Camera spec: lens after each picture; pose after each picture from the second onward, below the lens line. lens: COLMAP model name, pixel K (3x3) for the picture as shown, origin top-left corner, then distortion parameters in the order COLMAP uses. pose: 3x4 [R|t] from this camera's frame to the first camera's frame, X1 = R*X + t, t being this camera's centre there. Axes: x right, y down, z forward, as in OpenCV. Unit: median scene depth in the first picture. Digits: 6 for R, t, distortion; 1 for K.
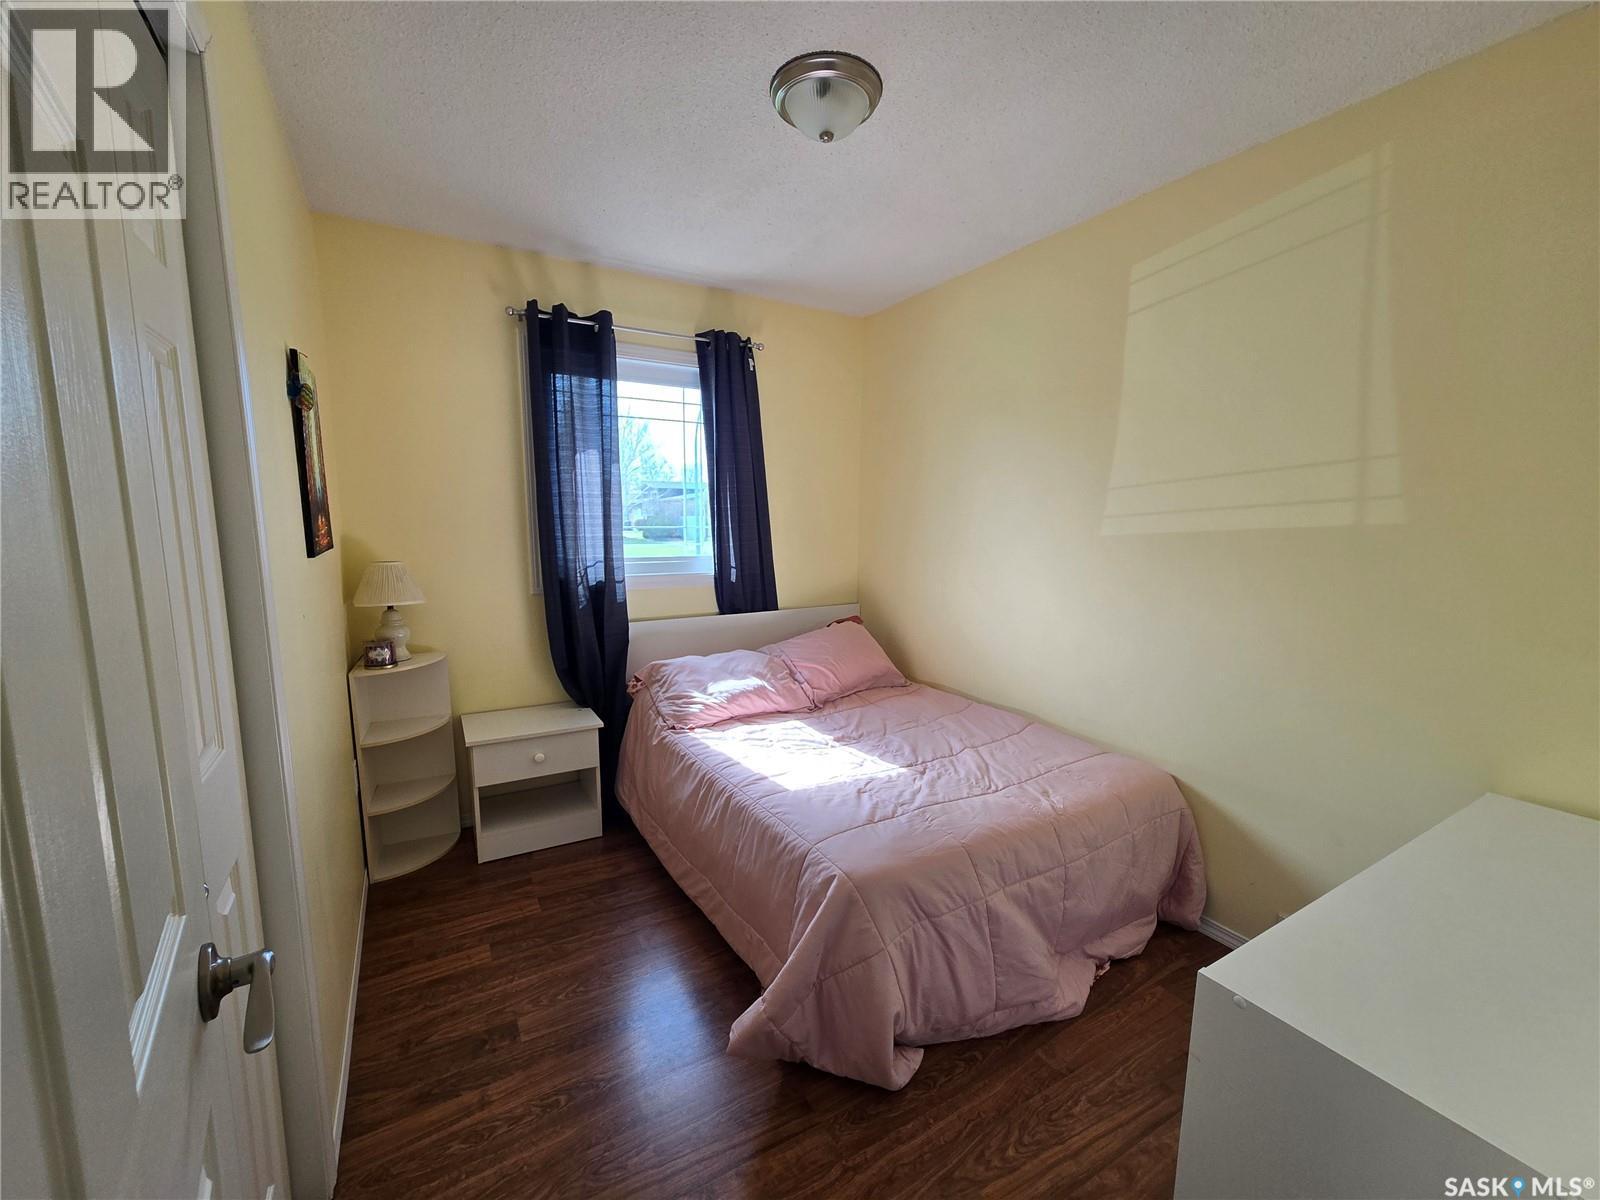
lens RADIAL K [[656.1, 0, 800.0], [0, 656.1, 600.0], [0, 0, 1]] dist [0.003486, 0.000313]
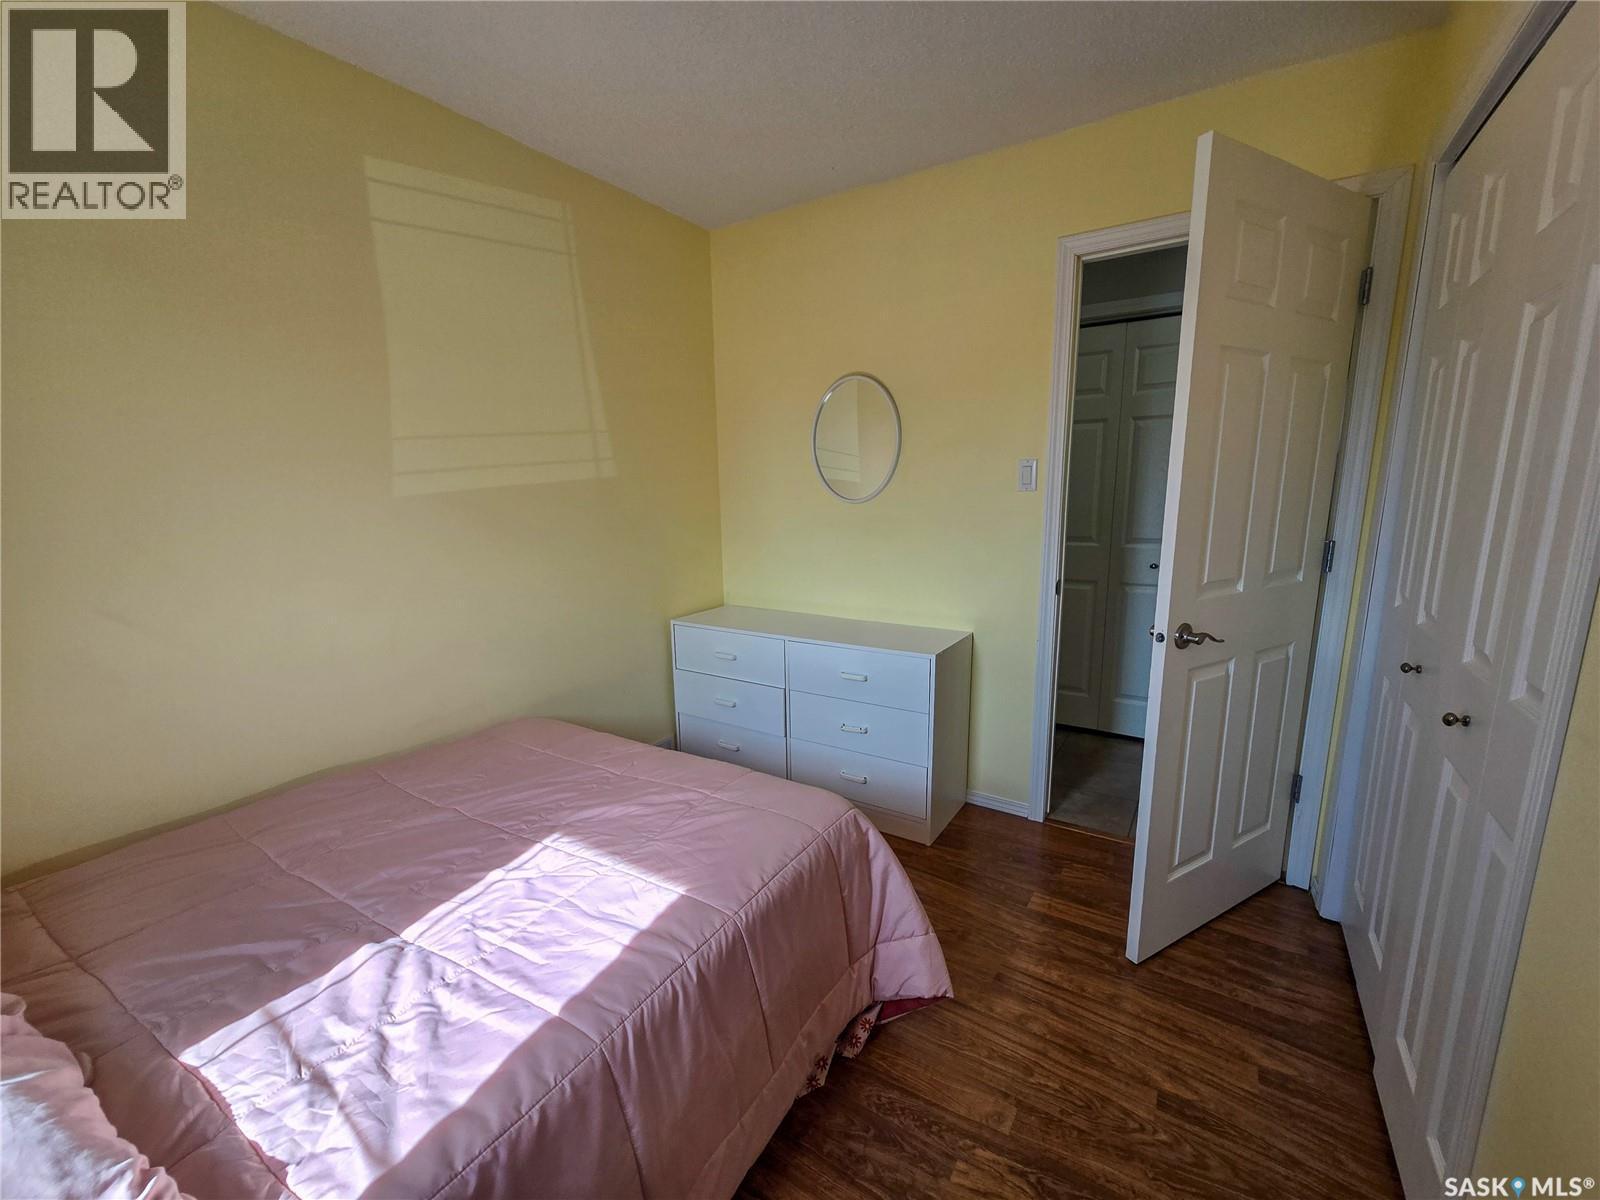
lens RADIAL K [[656.1, 0, 800.0], [0, 656.1, 600.0], [0, 0, 1]] dist [0.003486, 0.000313]
pose [[-0.446659, -0.165528, 0.879259, -0.678432], [0.125020, 0.961548, 0.244530, -0.154018], [-0.885926, 0.219146, -0.408790, 1.265413]]
